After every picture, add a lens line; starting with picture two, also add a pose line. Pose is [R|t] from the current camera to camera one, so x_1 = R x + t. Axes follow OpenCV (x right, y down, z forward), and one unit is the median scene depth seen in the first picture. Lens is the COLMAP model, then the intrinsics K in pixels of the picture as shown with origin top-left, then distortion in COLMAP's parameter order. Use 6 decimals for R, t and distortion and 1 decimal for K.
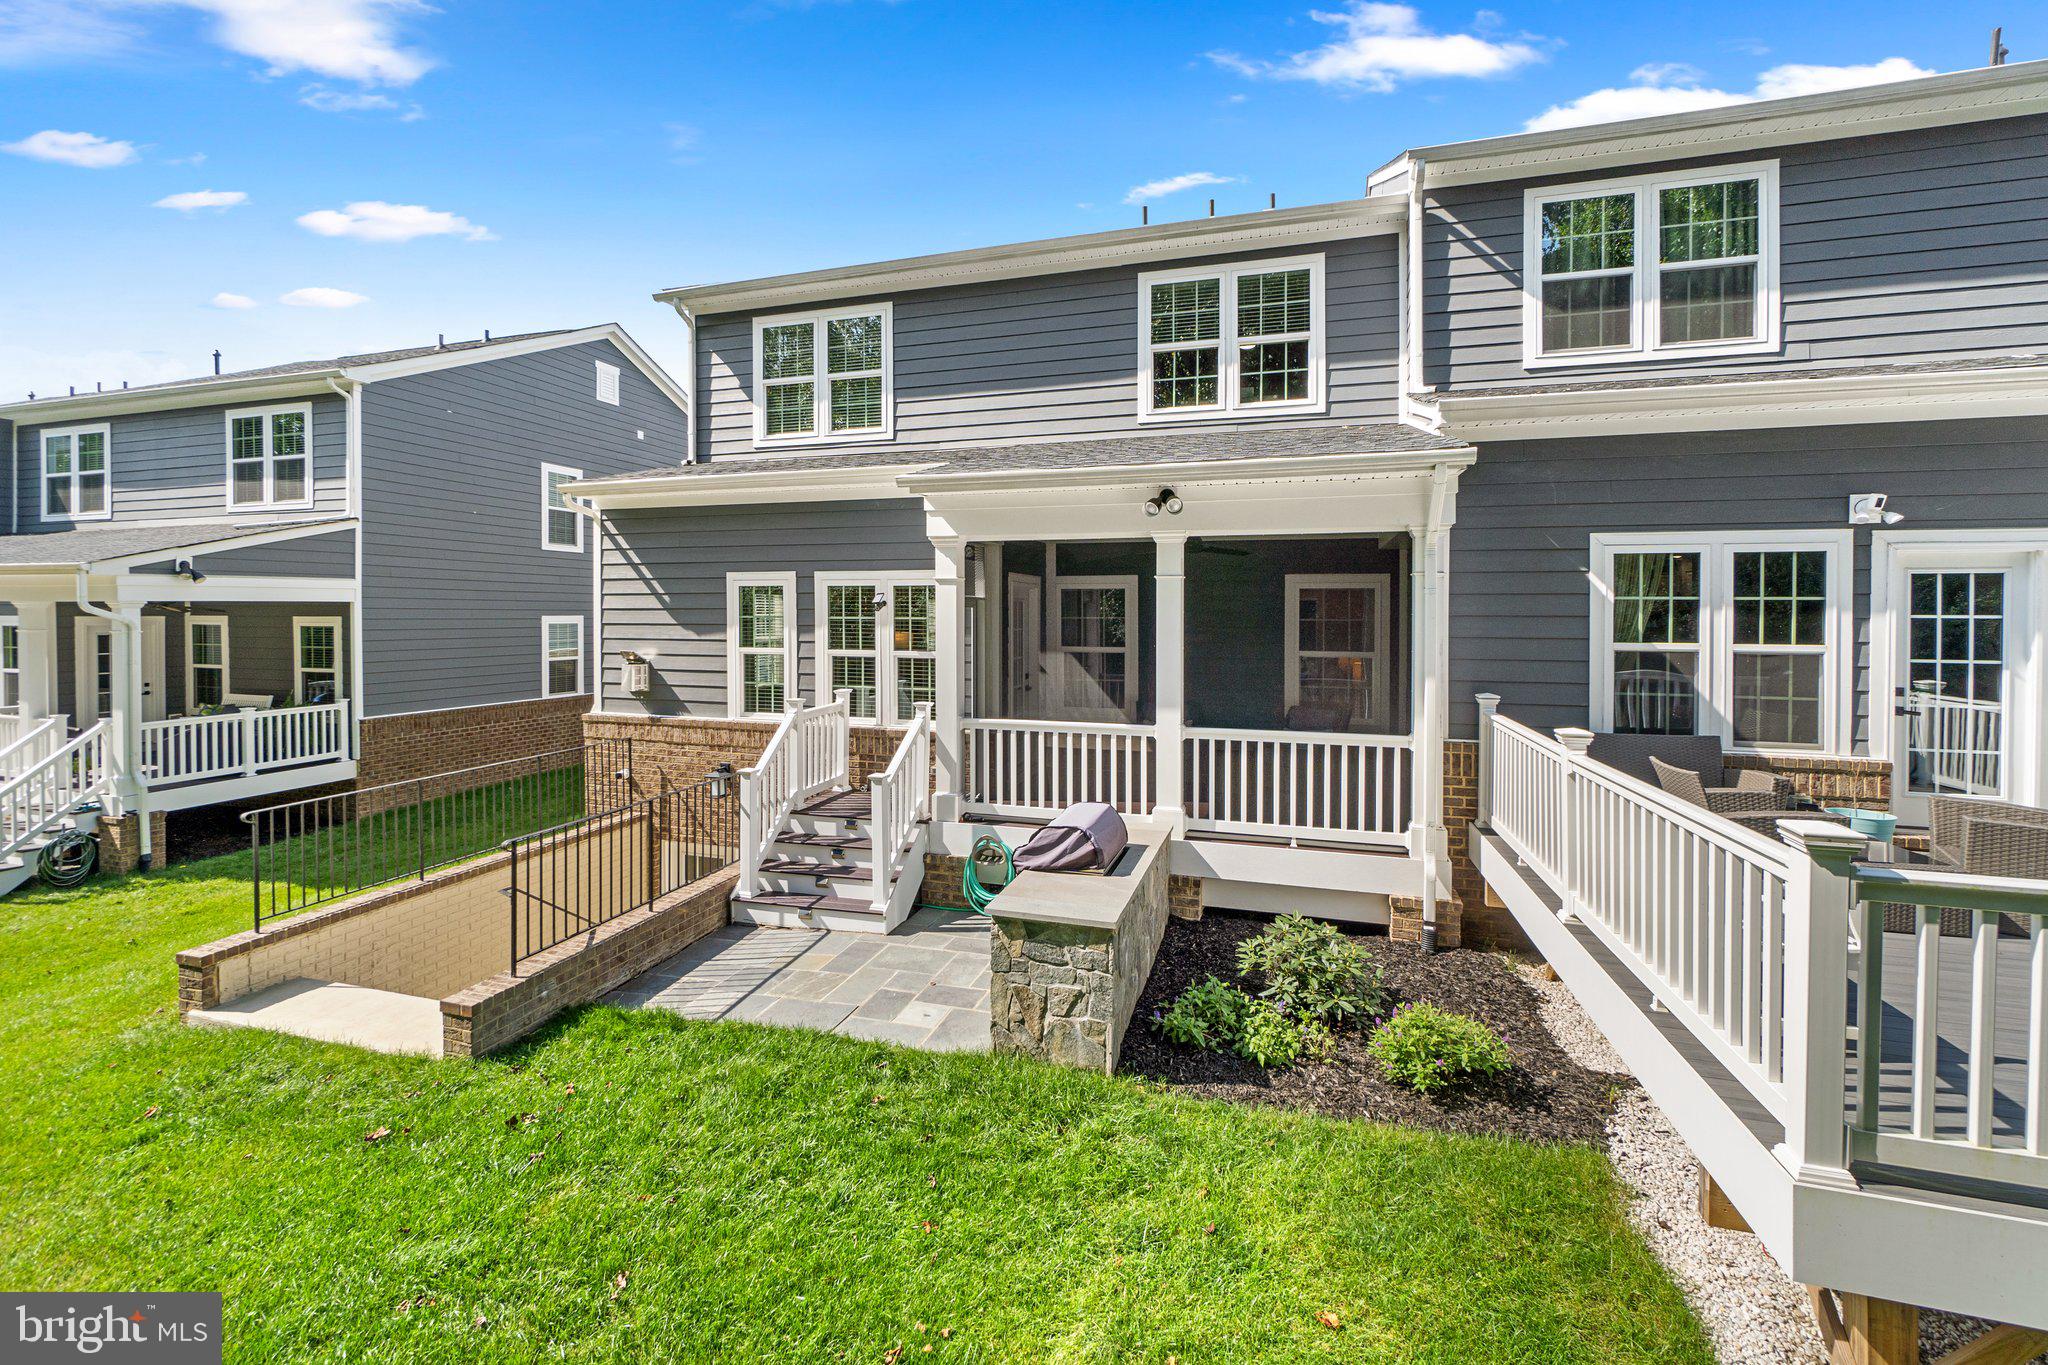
lens RADIAL K [[925.6, 0, 978.3], [0, 925.6, 611.6], [0, 0, 1]] dist [-0.002879, 0.000454]
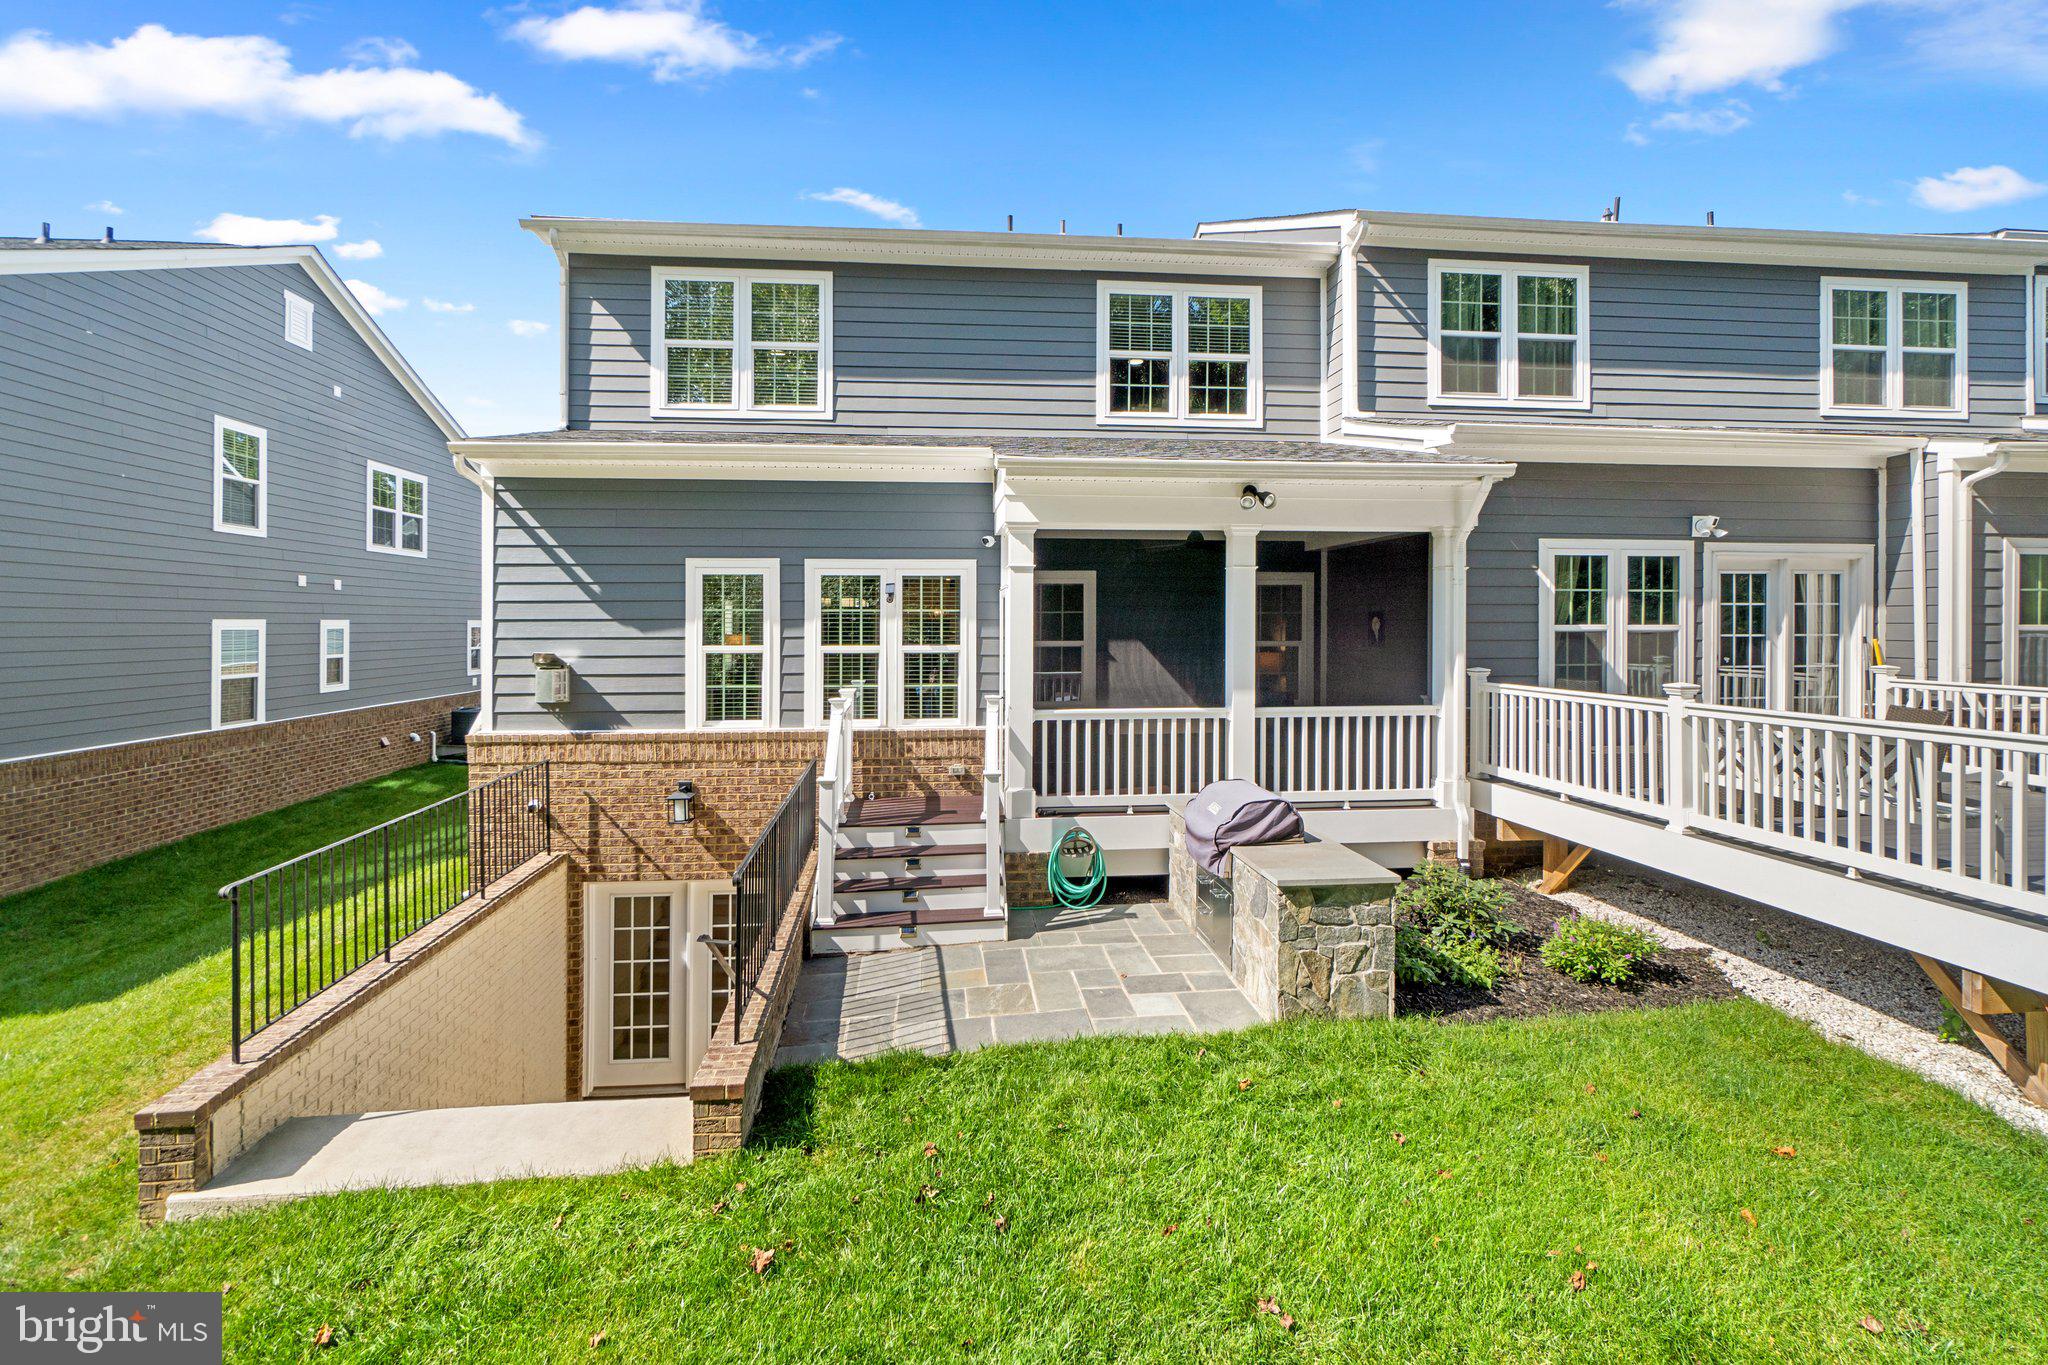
lens RADIAL K [[925.6, 0, 1030.6], [0, 925.6, 612.7], [0, 0, 1]] dist [-0.002879, 0.000454]
pose [[0.912209, -0.000195, 0.409725, -0.392681], [0.004445, 0.999946, -0.009421, 0.020583], [-0.409701, 0.010415, 0.912160, 0.106955]]
